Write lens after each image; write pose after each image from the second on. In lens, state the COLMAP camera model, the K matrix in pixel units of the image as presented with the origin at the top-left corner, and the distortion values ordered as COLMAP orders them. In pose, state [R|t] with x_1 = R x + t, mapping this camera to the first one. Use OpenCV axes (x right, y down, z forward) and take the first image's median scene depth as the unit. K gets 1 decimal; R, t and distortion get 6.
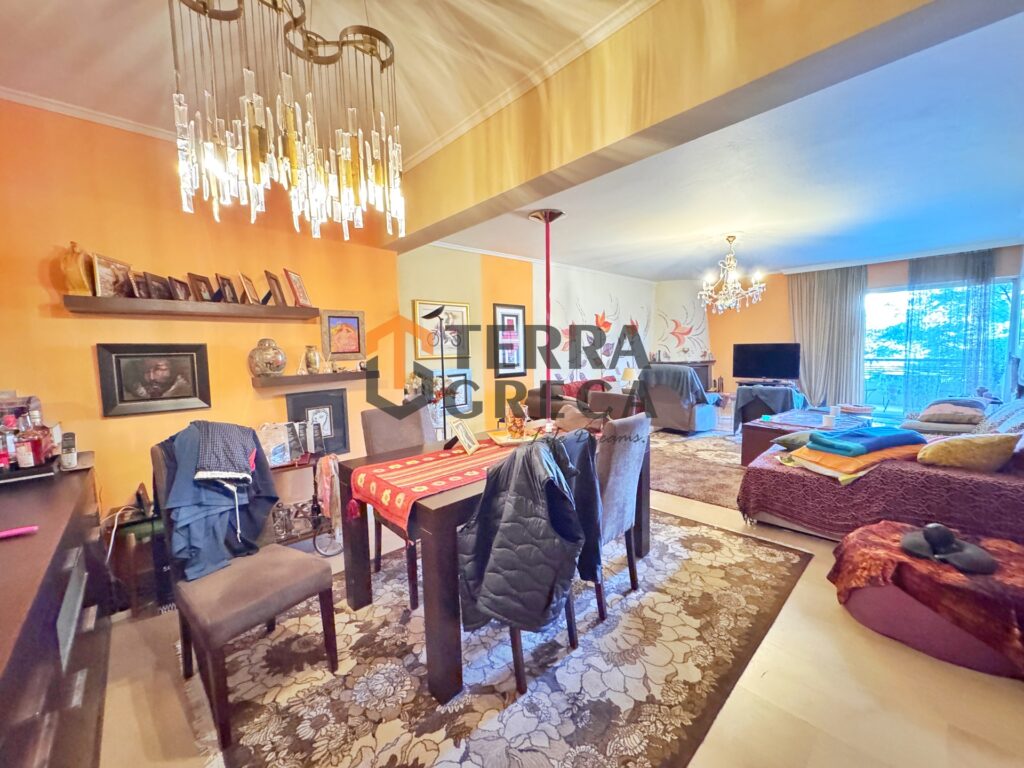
lens RADIAL K [[410.9, 0, 512.0], [0, 410.9, 384.0], [0, 0, 1]] dist [-0.003017, -0.000589]
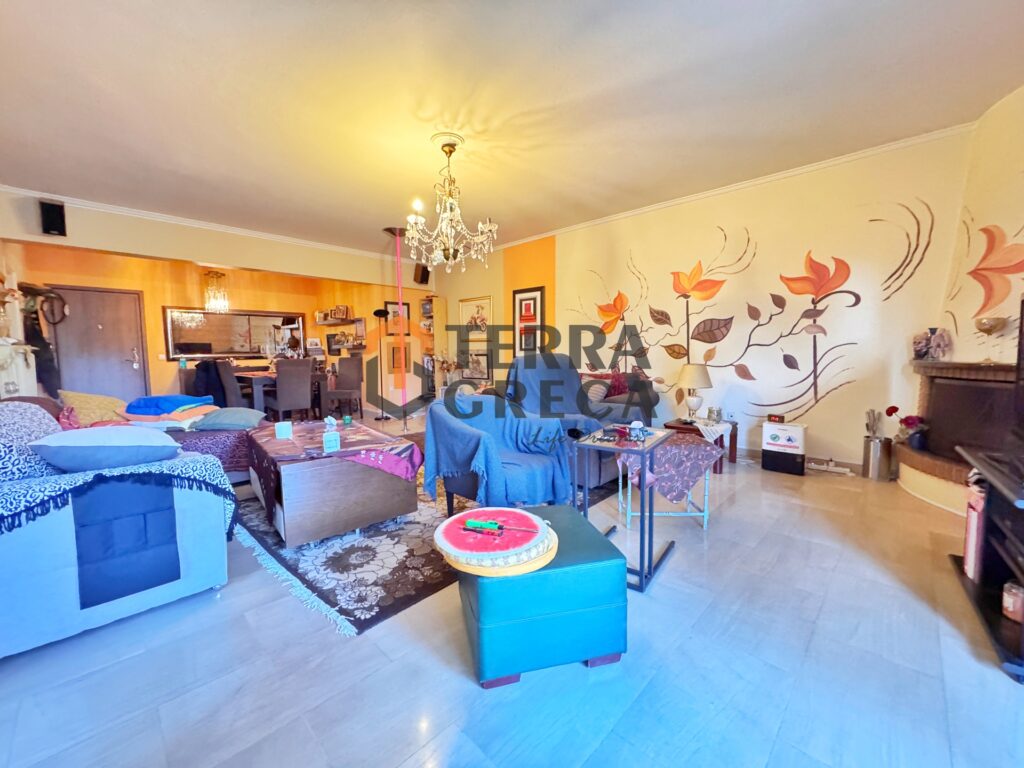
lens RADIAL K [[410.9, 0, 512.0], [0, 410.9, 384.0], [0, 0, 1]] dist [-0.003017, -0.000589]
pose [[0.065436, 0.099871, -0.992846, 0.983399], [-0.082760, 0.992094, 0.094341, -0.053596], [0.994419, 0.075995, 0.073185, 0.889275]]
